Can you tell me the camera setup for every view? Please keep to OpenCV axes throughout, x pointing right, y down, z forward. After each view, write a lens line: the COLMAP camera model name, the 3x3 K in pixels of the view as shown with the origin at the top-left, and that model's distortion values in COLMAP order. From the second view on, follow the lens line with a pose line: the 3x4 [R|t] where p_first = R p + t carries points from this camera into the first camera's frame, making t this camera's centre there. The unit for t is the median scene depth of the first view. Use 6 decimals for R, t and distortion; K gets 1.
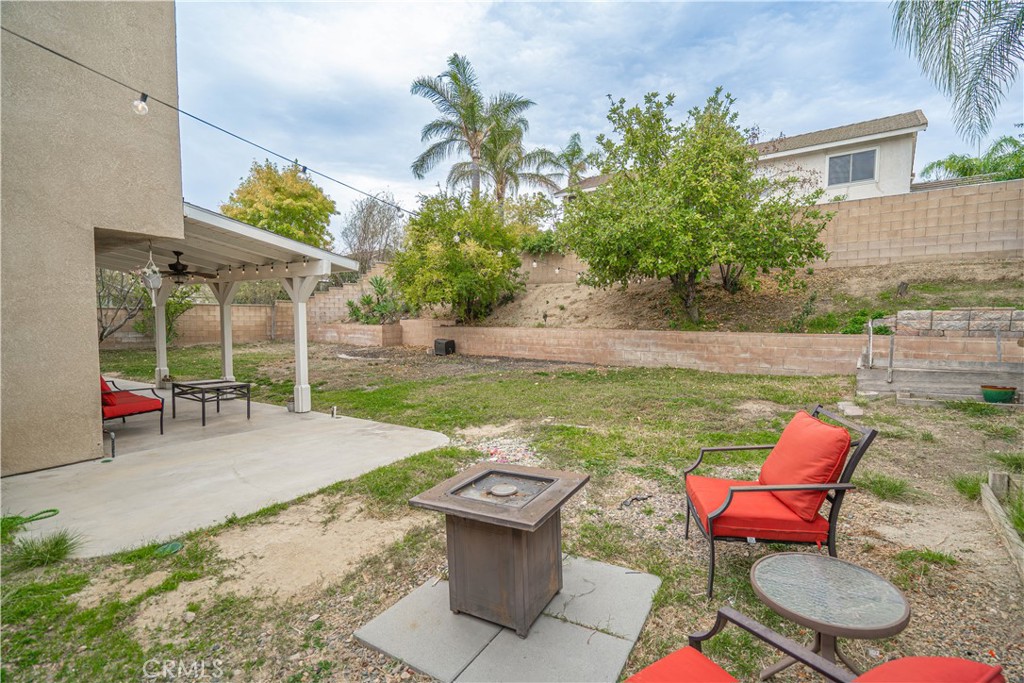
lens RADIAL K [[462.1, 0, 514.5], [0, 462.1, 342.5], [0, 0, 1]] dist [-0.004751, 0.002824]
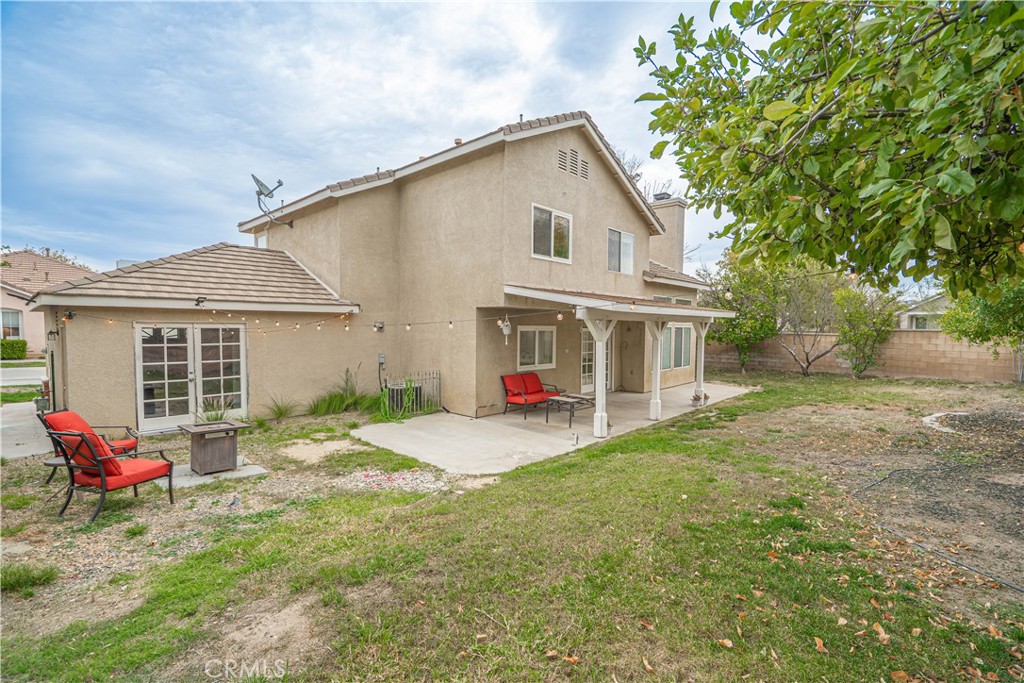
lens RADIAL K [[462.1, 0, 517.7], [0, 462.1, 346.2], [0, 0, 1]] dist [-0.004751, 0.002824]
pose [[-0.205951, 0.036102, -0.977896, 1.133252], [-0.058521, 0.997076, 0.049135, -0.192625], [0.976811, 0.067347, -0.203236, 1.657397]]
